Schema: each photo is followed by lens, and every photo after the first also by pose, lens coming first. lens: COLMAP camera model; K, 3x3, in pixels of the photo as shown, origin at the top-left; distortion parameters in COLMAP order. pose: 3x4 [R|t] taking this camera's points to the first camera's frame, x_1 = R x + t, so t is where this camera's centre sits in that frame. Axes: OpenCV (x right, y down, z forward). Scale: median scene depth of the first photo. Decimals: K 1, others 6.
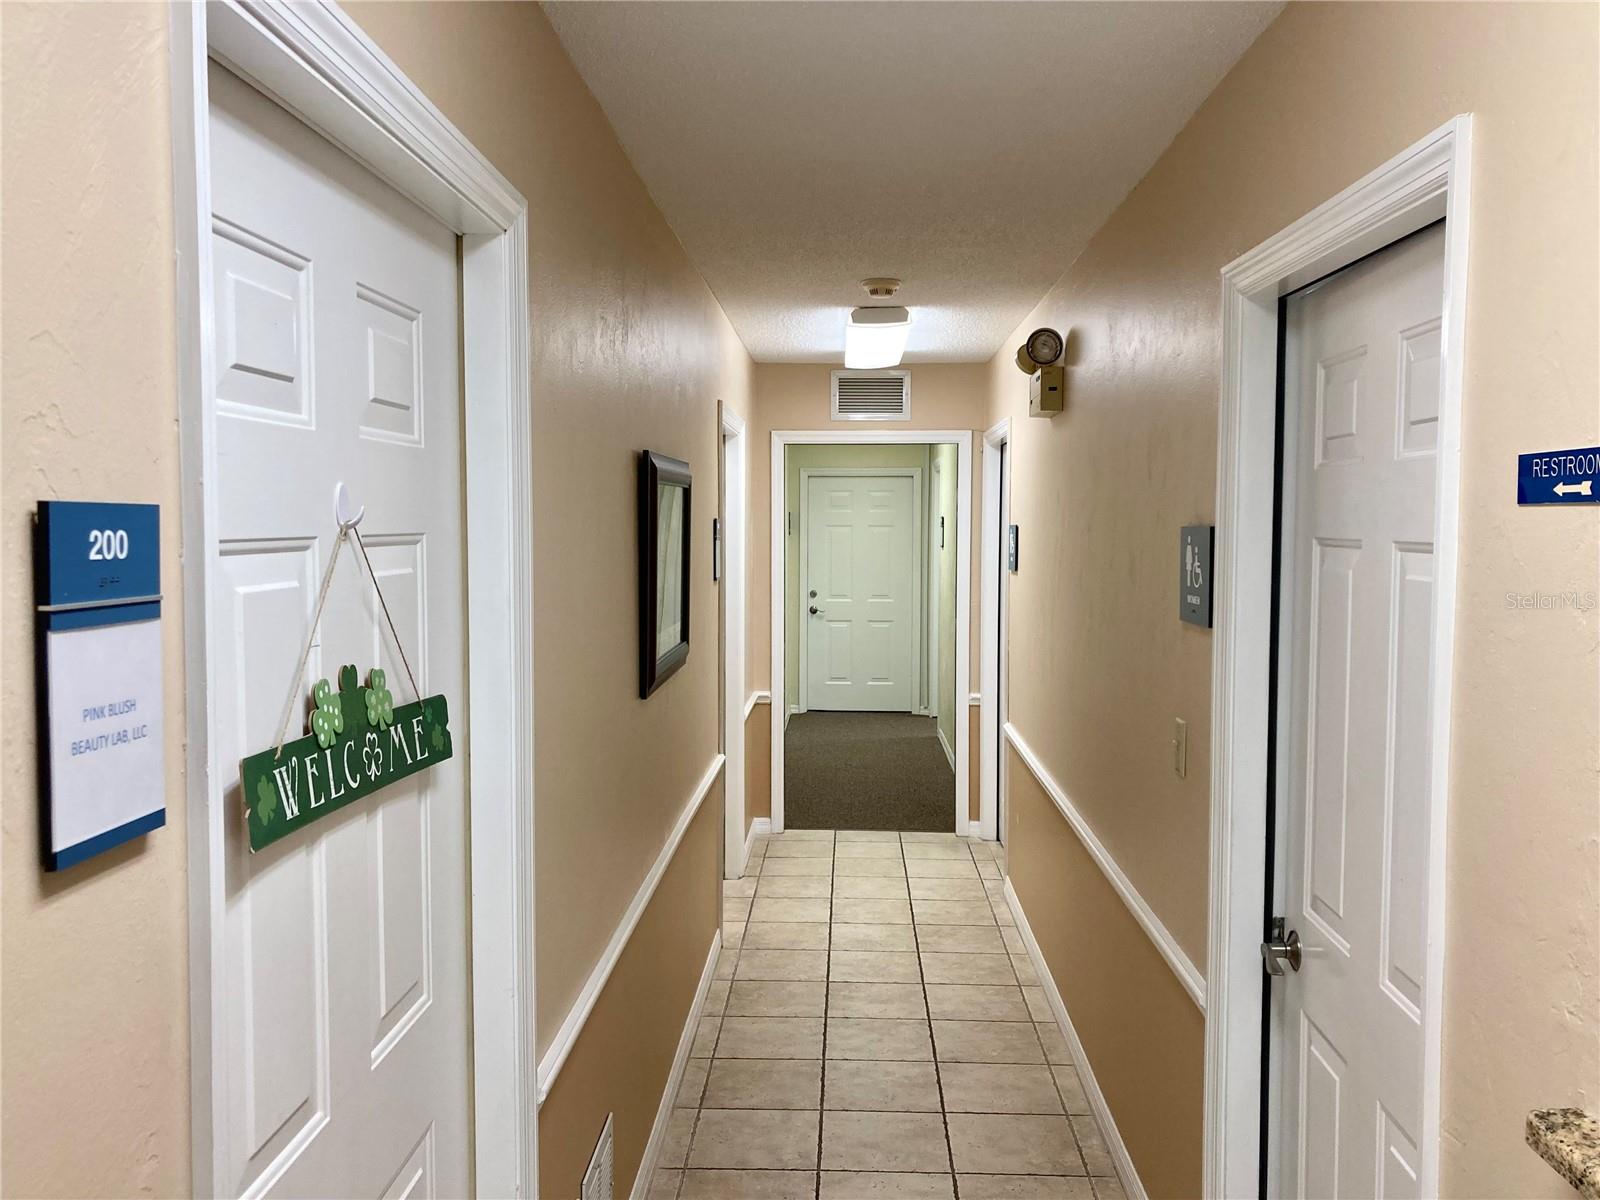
lens RADIAL K [[1316.4, 0, 800.0], [0, 1316.4, 600.0], [0, 0, 1]] dist [0.009943, 0.005506]
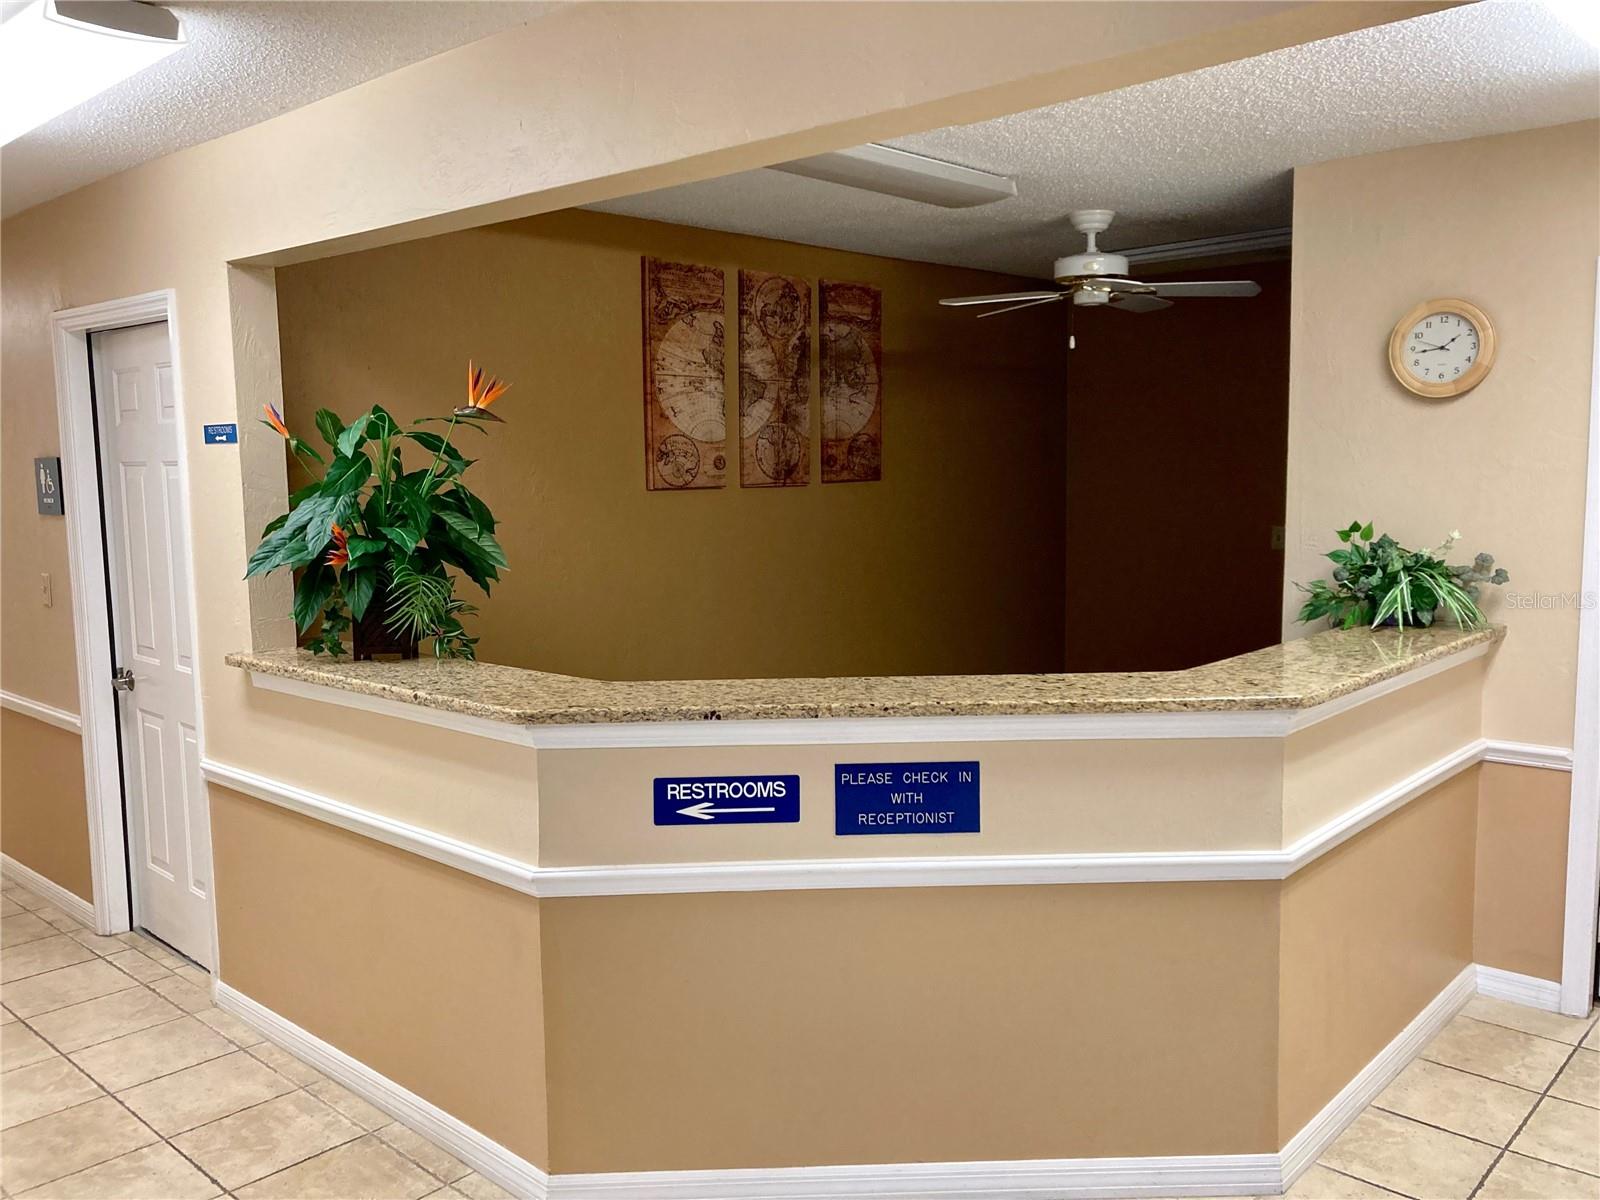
lens RADIAL K [[1316.4, 0, 800.0], [0, 1316.4, 600.0], [0, 0, 1]] dist [0.009943, 0.005506]
pose [[0.649646, -0.095098, 0.754265, -0.422715], [0.062371, 0.995468, 0.071789, 0.073809], [-0.757674, 0.000407, 0.652633, -0.973839]]
